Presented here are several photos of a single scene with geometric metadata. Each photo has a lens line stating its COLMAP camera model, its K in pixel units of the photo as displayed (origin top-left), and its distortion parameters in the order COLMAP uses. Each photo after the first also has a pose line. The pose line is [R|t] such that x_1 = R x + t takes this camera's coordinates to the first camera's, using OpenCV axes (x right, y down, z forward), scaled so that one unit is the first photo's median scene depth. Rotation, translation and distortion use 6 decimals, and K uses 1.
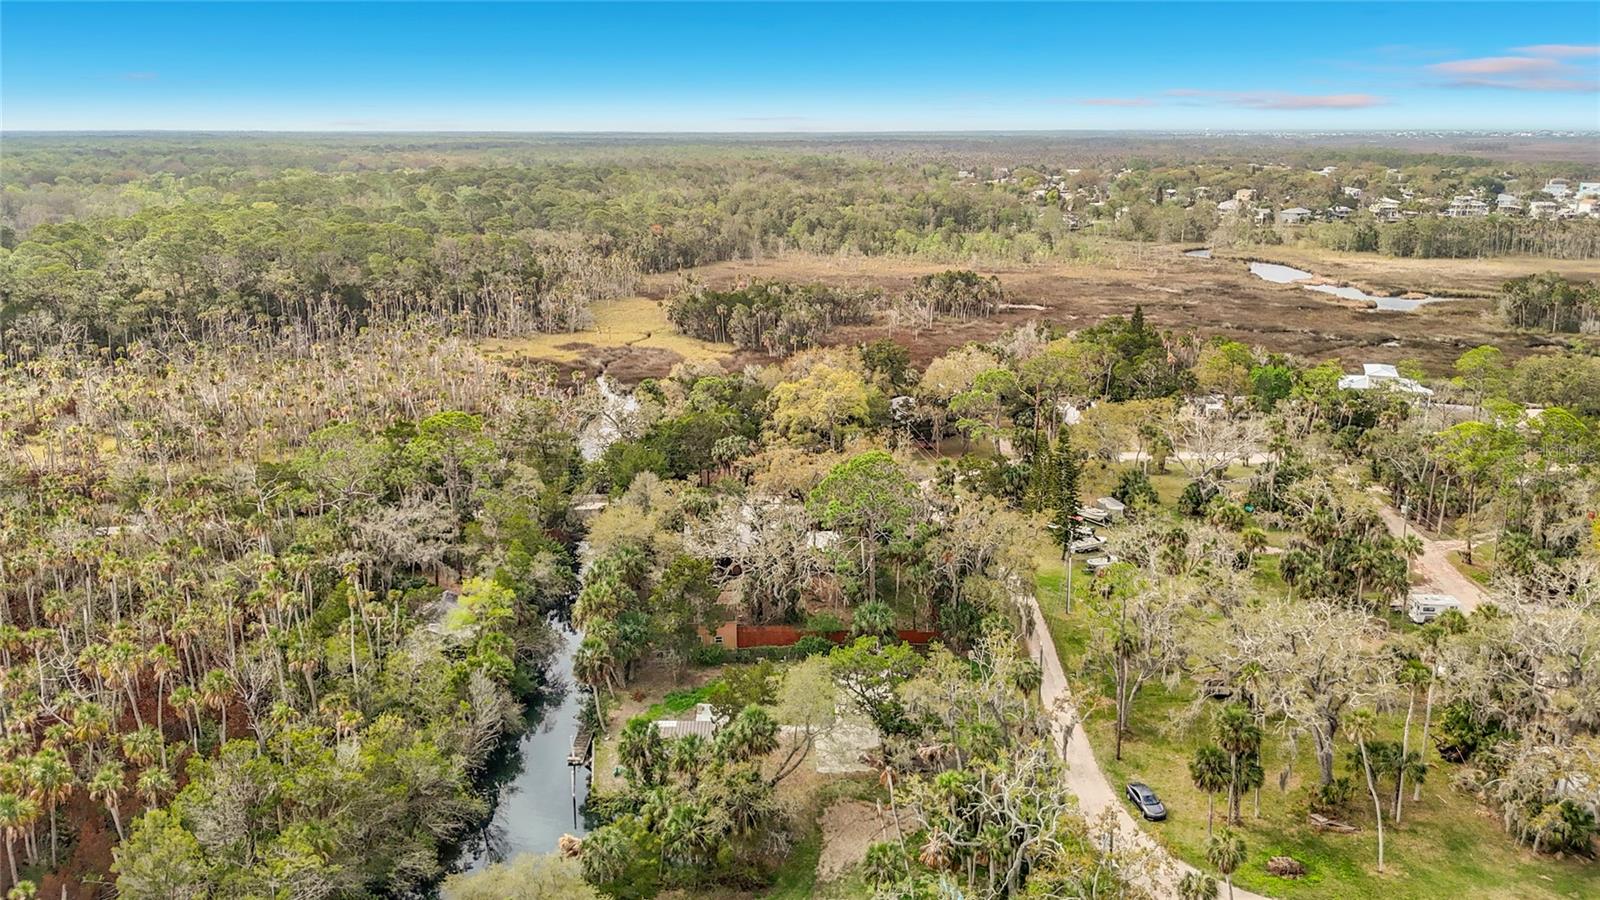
lens RADIAL K [[1259.7, 0, 800.0], [0, 1259.7, 450.0], [0, 0, 1]] dist [0.001871, -0.001420]
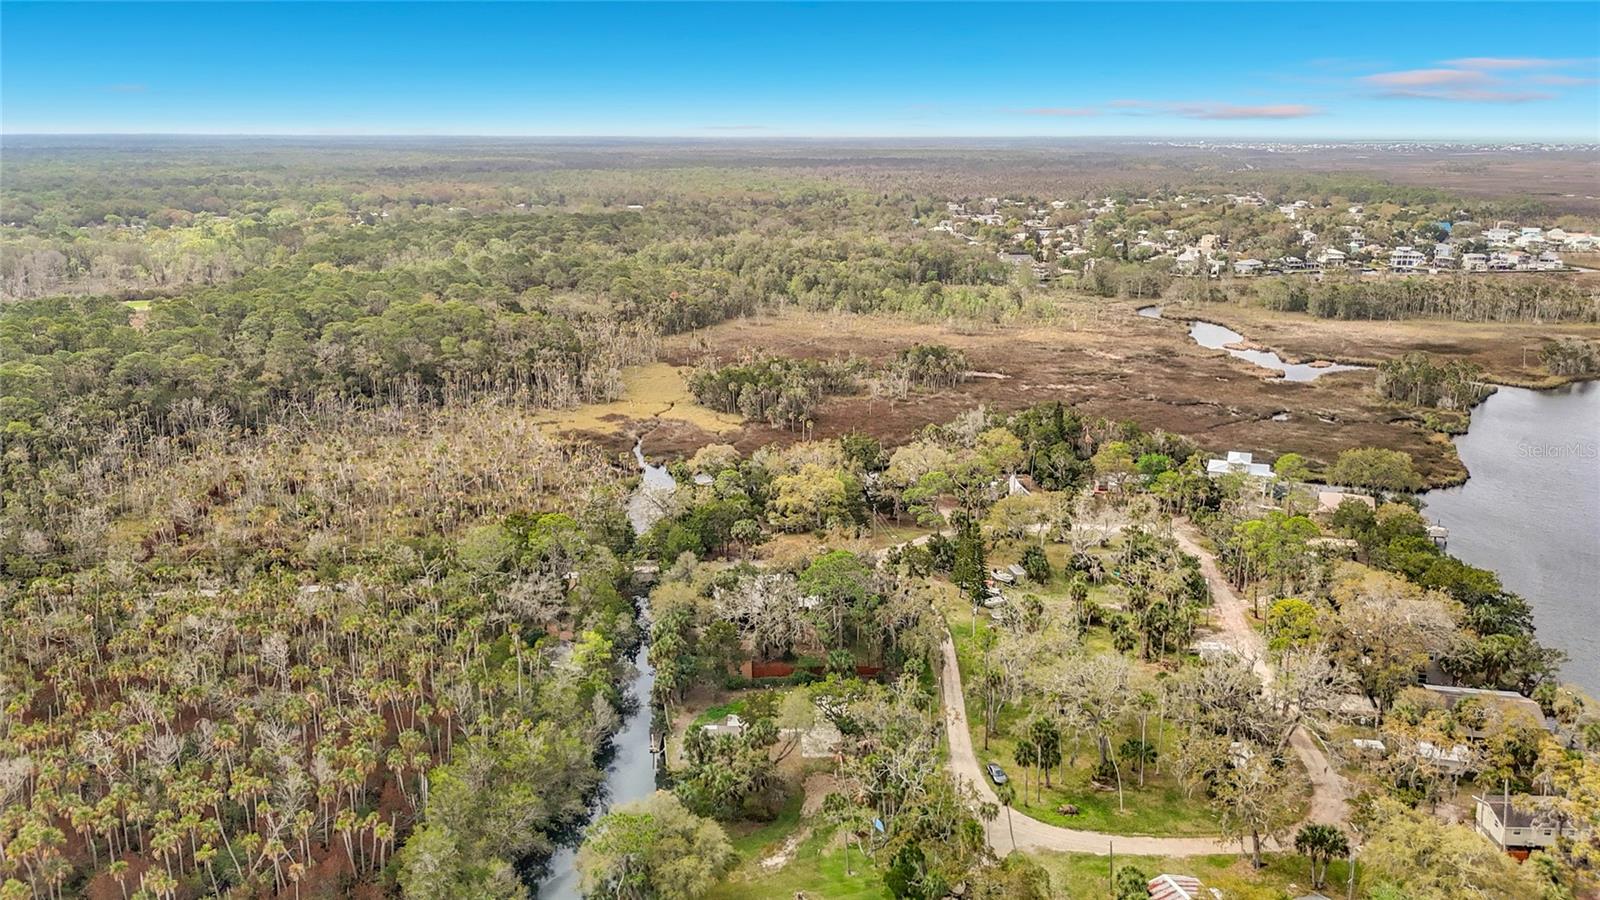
lens RADIAL K [[1259.7, 0, 800.0], [0, 1259.7, 450.0], [0, 0, 1]] dist [0.001871, -0.001420]
pose [[0.999996, 0.002851, -0.000141, 0.004934], [-0.002851, 0.999994, -0.001706, -0.074037], [0.000136, 0.001707, 0.999999, -0.336038]]
